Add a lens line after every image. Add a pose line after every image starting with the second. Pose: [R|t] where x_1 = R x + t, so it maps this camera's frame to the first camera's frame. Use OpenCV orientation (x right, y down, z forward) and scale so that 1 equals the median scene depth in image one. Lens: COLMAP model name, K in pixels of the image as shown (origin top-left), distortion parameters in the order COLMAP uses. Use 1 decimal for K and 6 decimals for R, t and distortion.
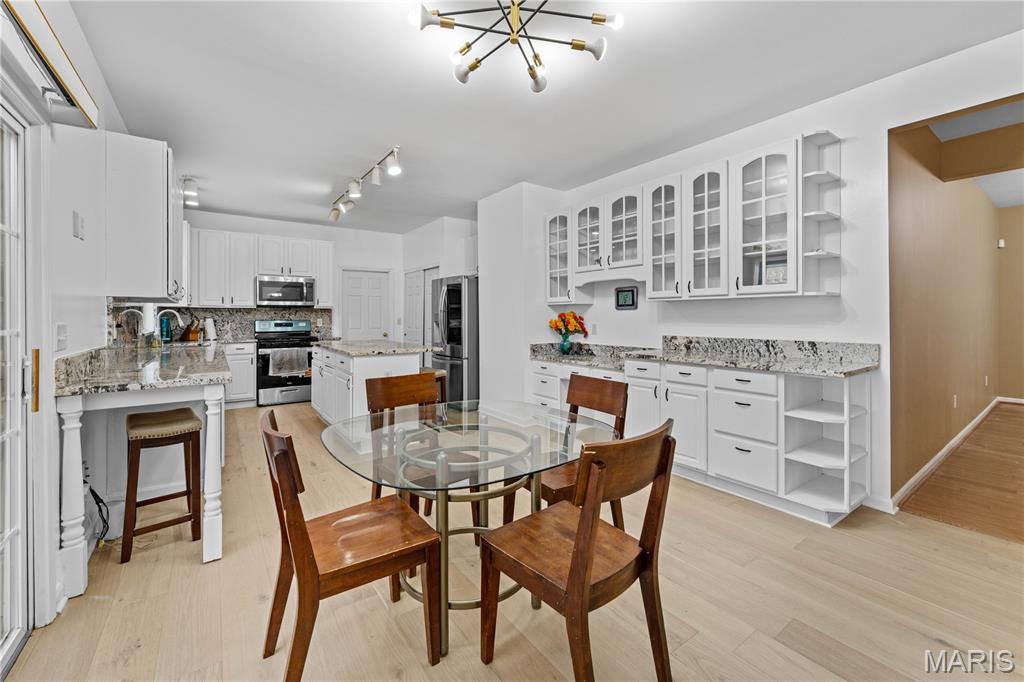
lens RADIAL K [[412.9, 0, 512.1], [0, 412.9, 315.1], [0, 0, 1]] dist [0.001951, 0.000103]
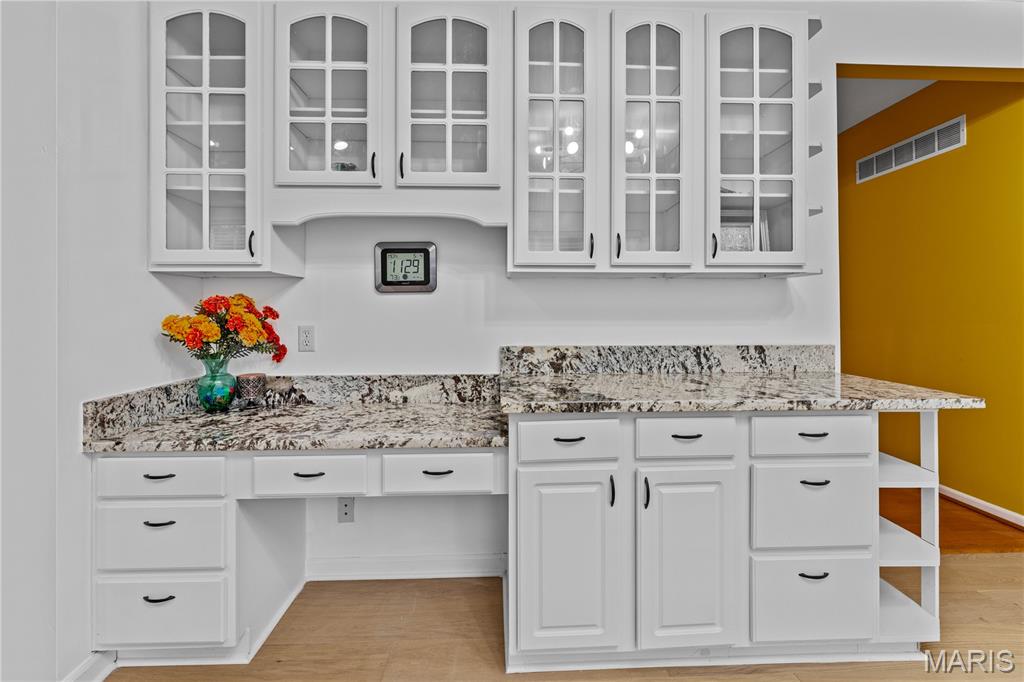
lens RADIAL K [[412.9, 0, 512.1], [0, 412.9, 315.1], [0, 0, 1]] dist [0.001951, 0.000103]
pose [[0.554135, 0.000699, 0.832426, -0.034420], [-0.002086, 0.999998, 0.000549, 0.010630], [-0.832424, -0.002041, 0.554135, 0.670378]]
